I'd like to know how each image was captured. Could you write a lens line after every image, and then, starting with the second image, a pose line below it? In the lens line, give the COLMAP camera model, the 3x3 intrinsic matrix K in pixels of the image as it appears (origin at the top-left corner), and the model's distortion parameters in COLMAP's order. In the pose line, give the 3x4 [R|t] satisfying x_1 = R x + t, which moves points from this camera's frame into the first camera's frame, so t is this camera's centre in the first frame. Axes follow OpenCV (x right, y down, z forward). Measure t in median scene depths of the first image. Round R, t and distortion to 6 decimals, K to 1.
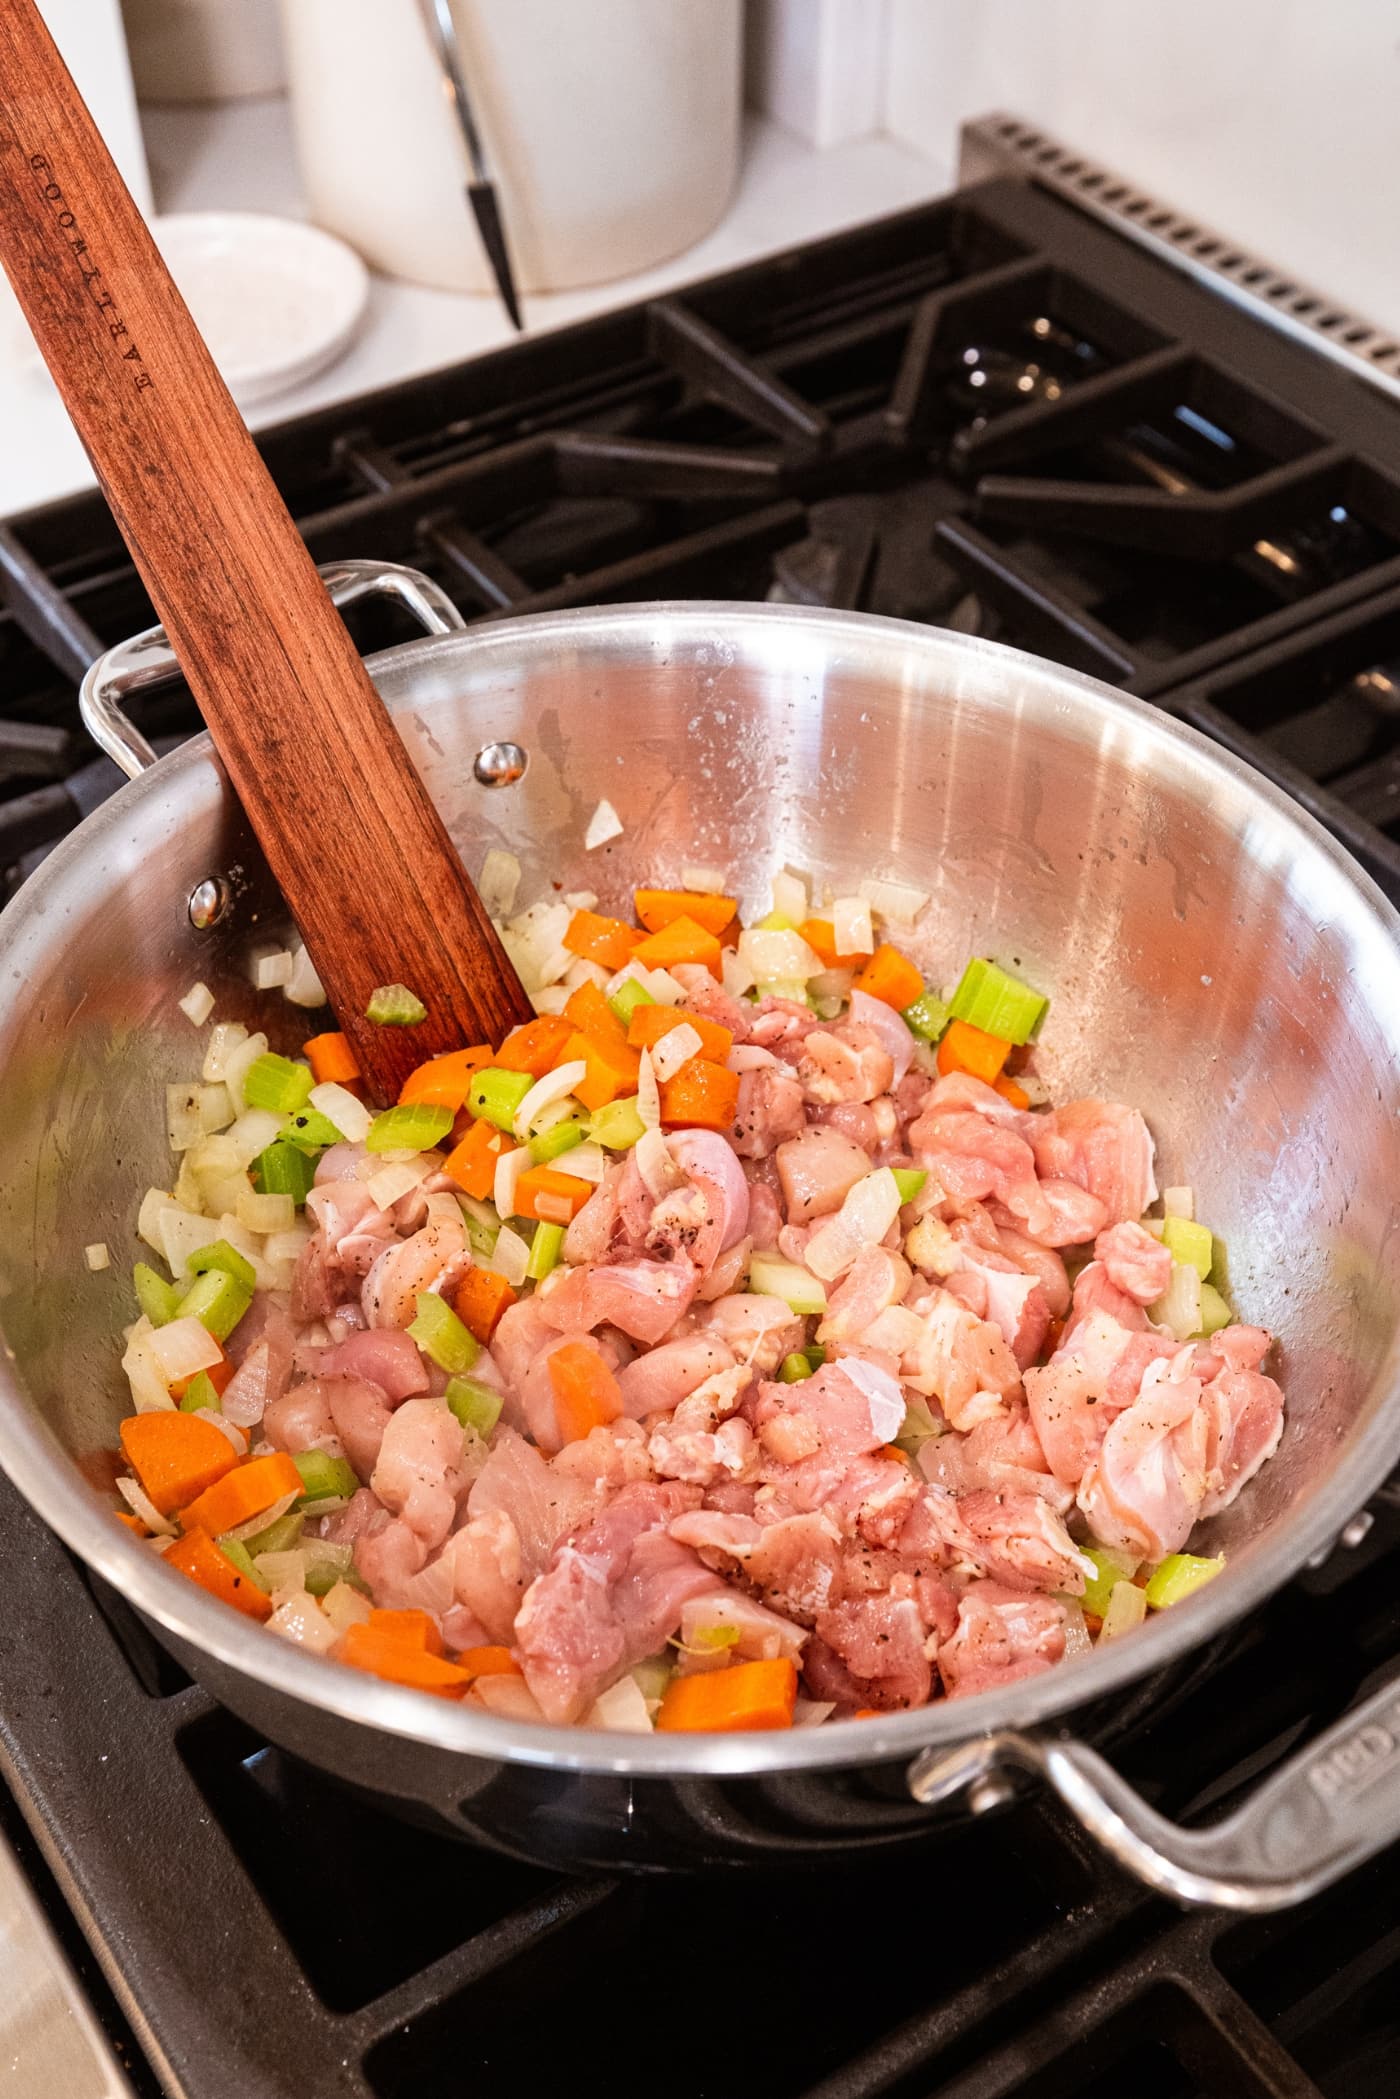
lens RADIAL K [[2520.5, 0, 705.3], [0, 2520.5, 917.6], [0, 0, 1]] dist [0.018549, -0.016226]
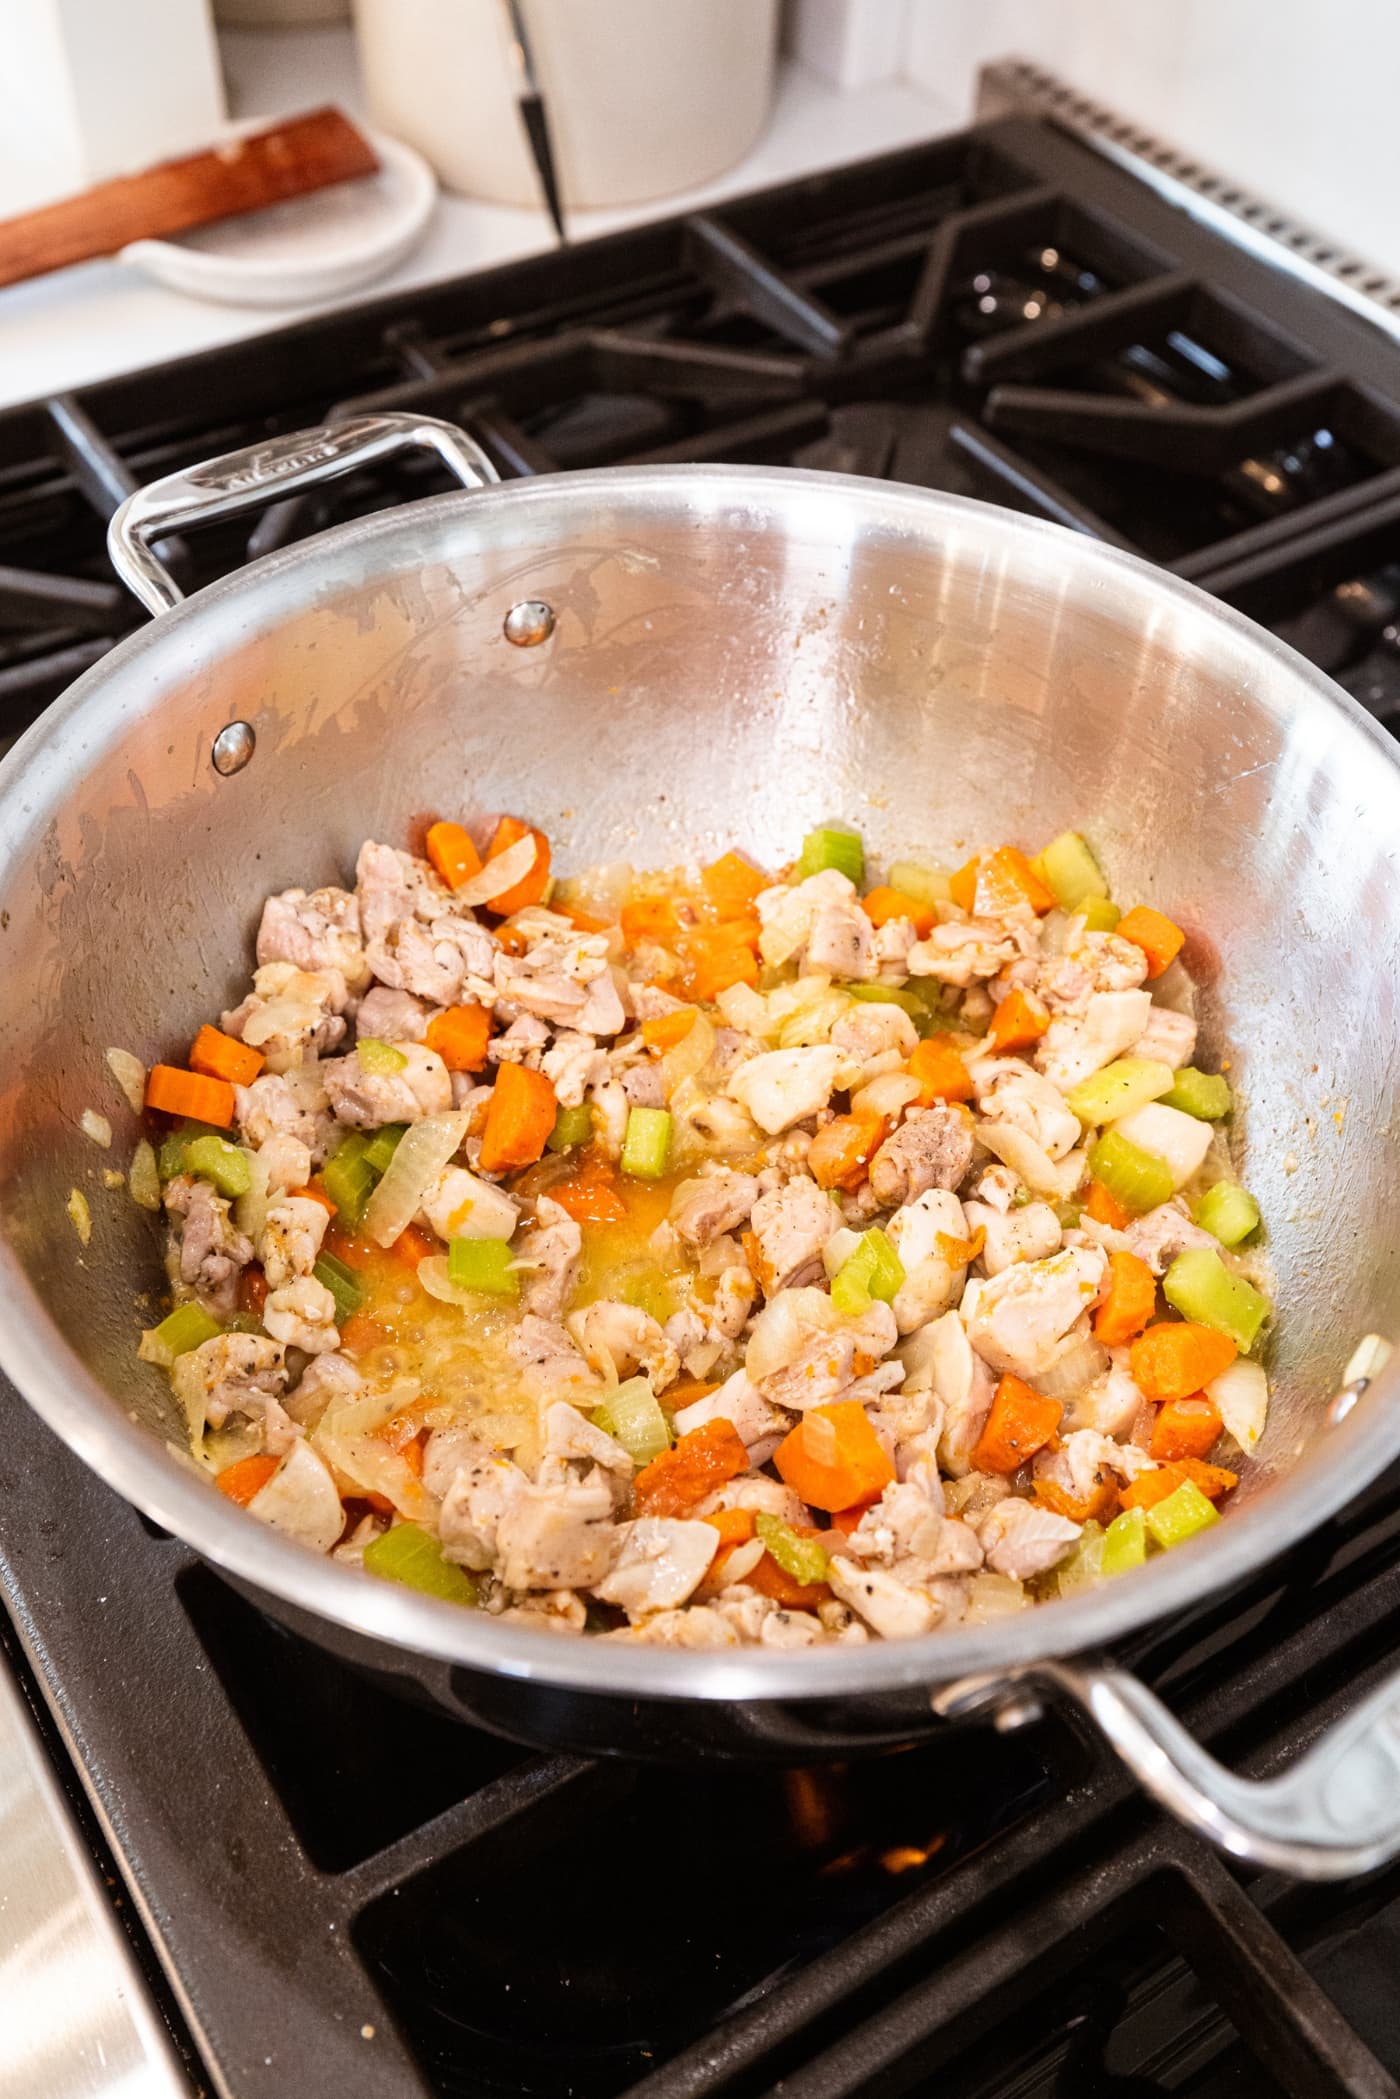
lens RADIAL K [[2073.4, 0, 696.2], [0, 2073.4, 969.4], [0, 0, 1]] dist [0.004249, 0.018438]
pose [[0.999350, 0.036024, 0.001262, -0.011142], [-0.036016, 0.996484, 0.075650, 0.011536], [0.001468, -0.075647, 0.997134, 0.160722]]
